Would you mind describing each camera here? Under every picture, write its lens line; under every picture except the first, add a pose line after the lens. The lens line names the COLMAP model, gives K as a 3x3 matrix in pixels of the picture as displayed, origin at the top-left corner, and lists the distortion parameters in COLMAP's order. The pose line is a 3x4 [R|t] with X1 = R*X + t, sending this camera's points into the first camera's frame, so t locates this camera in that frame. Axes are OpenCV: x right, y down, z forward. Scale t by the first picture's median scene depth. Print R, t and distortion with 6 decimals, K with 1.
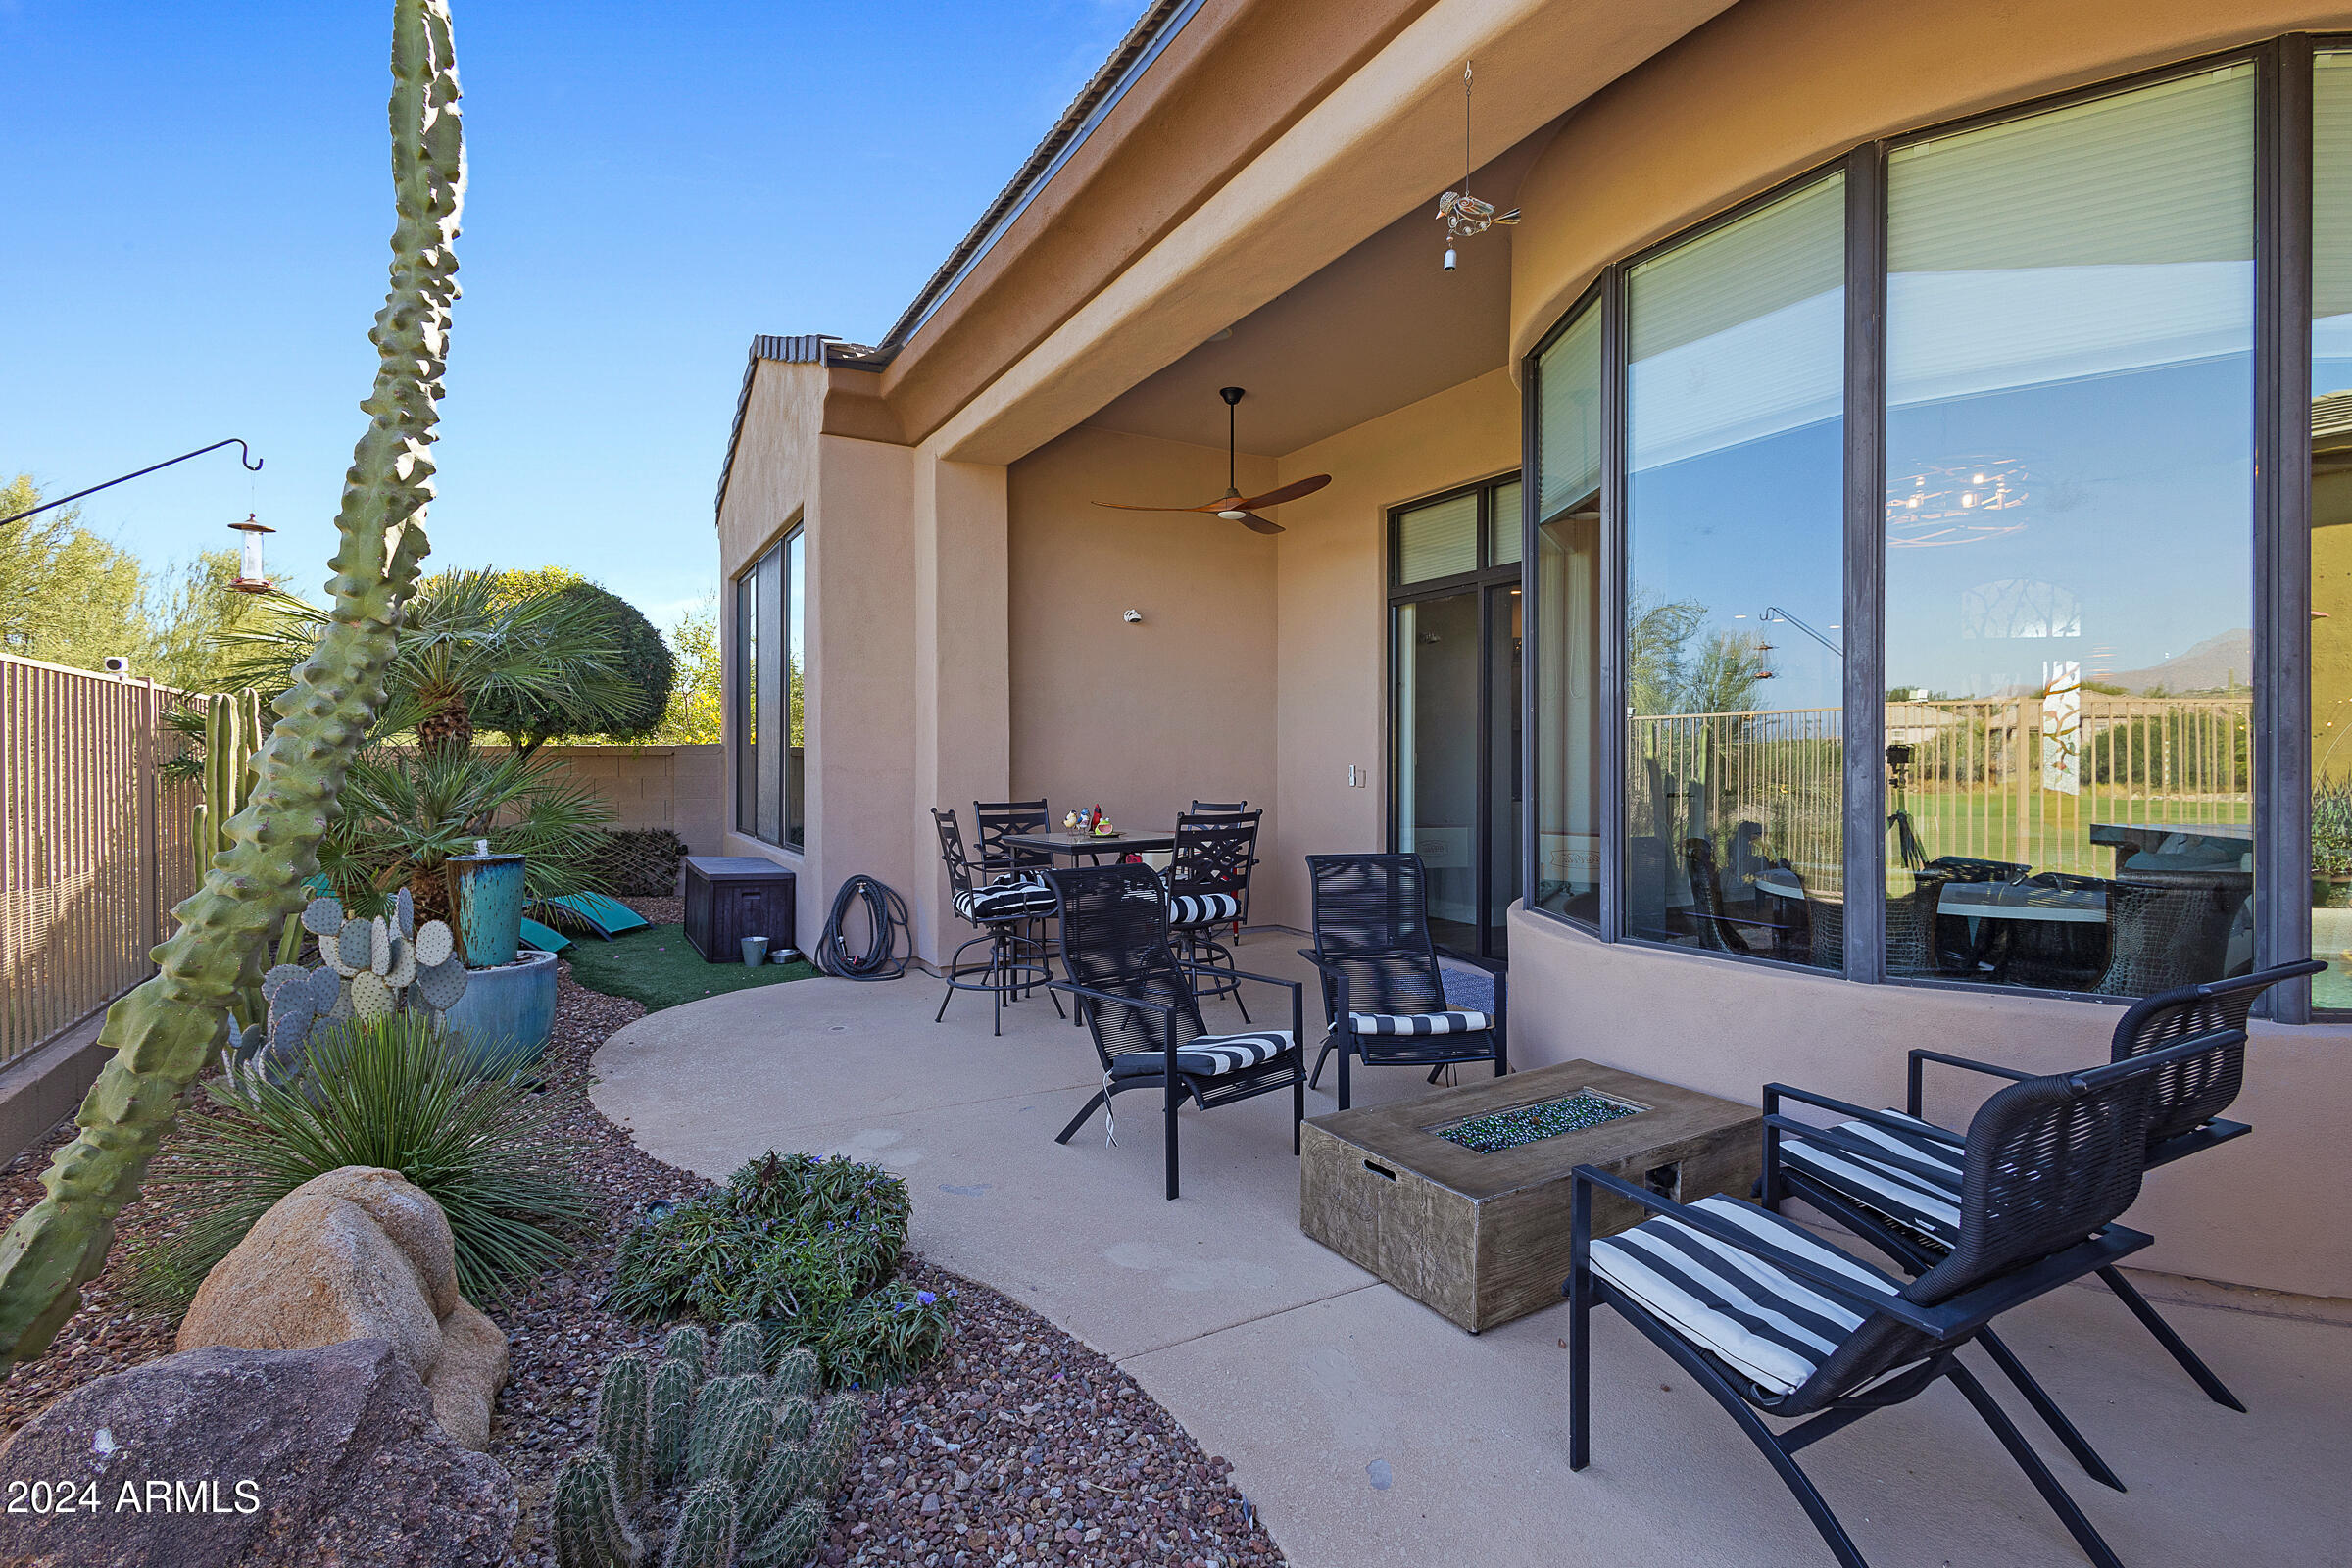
lens RADIAL K [[1135.9, 0, 1188.9], [0, 1135.9, 767.1], [0, 0, 1]] dist [0.012463, -0.000303]
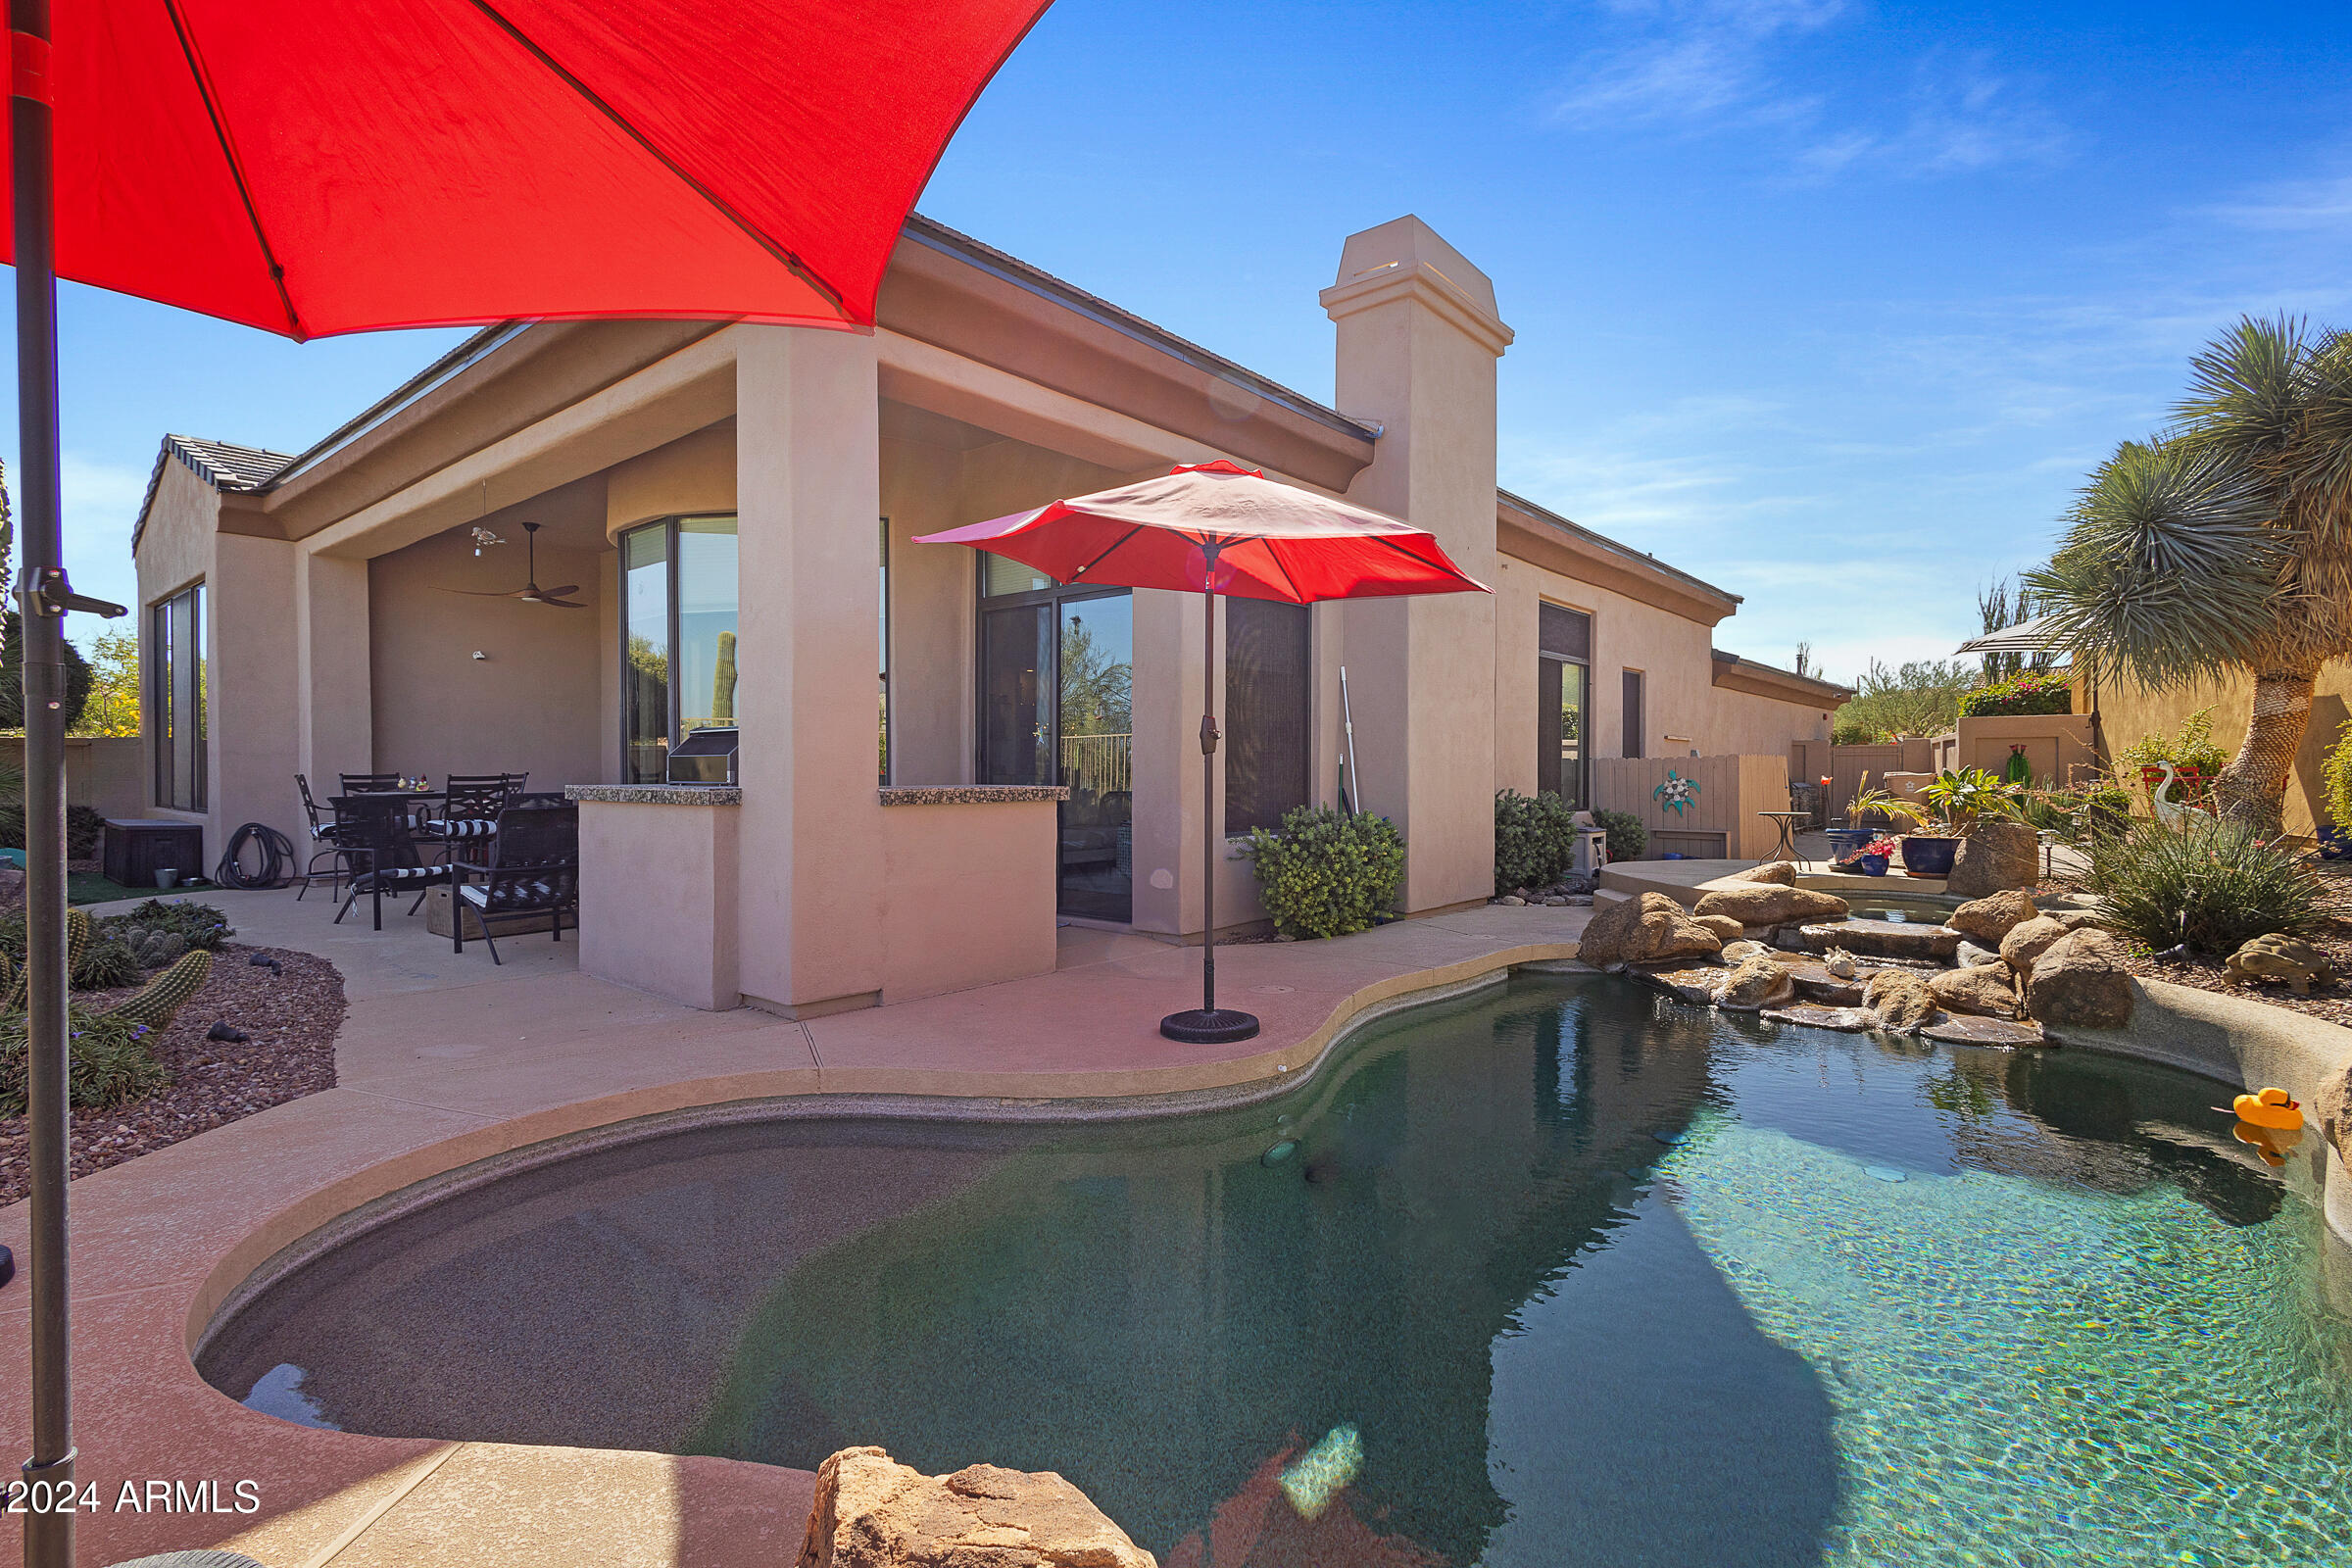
lens RADIAL K [[1095.3, 0, 1176.0], [0, 1095.3, 784.0], [0, 0, 1]] dist [0.009447, -0.000286]
pose [[0.937203, -0.004601, 0.348753, 0.345573], [0.000200, 0.999920, 0.012654, 0.023625], [-0.348784, -0.011790, 0.937129, -0.792858]]
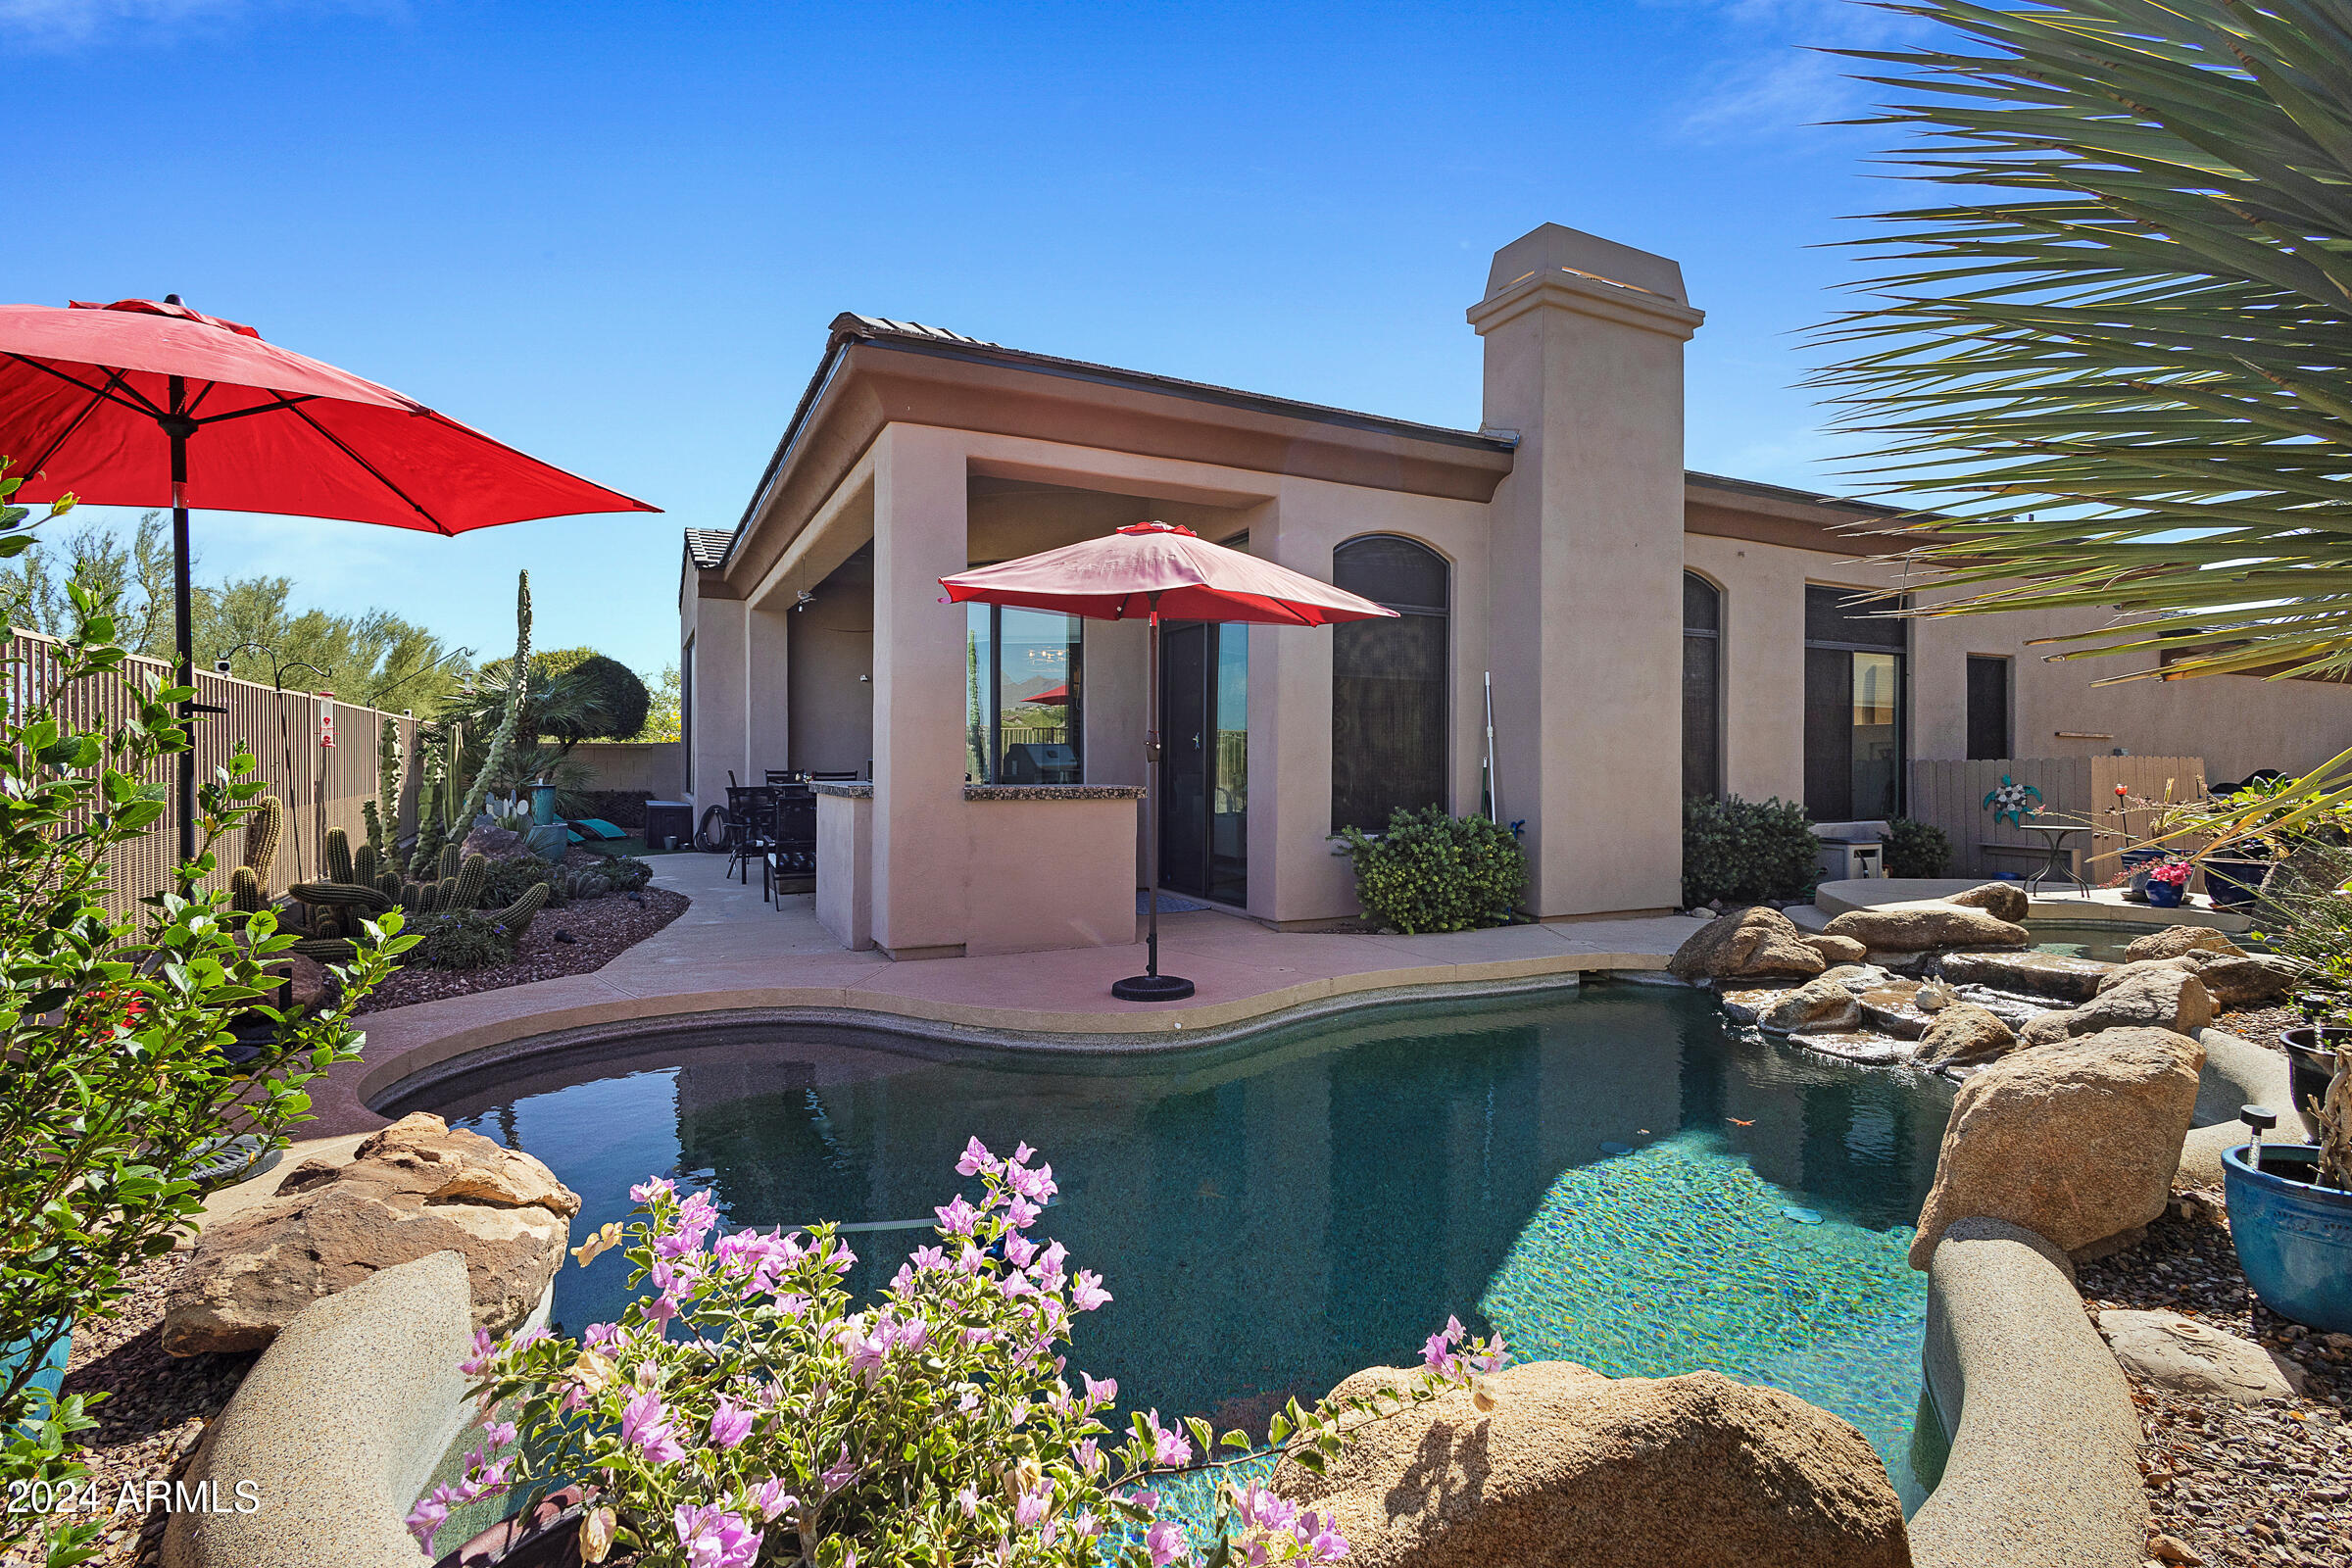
lens RADIAL K [[1093.9, 0, 1166.8], [0, 1093.9, 770.1], [0, 0, 1]] dist [0.007059, -0.000220]
pose [[0.998761, 0.004844, -0.049530, 0.630938], [-0.004601, 0.999977, 0.005025, 0.015827], [0.049553, -0.004791, 0.998760, -0.965945]]
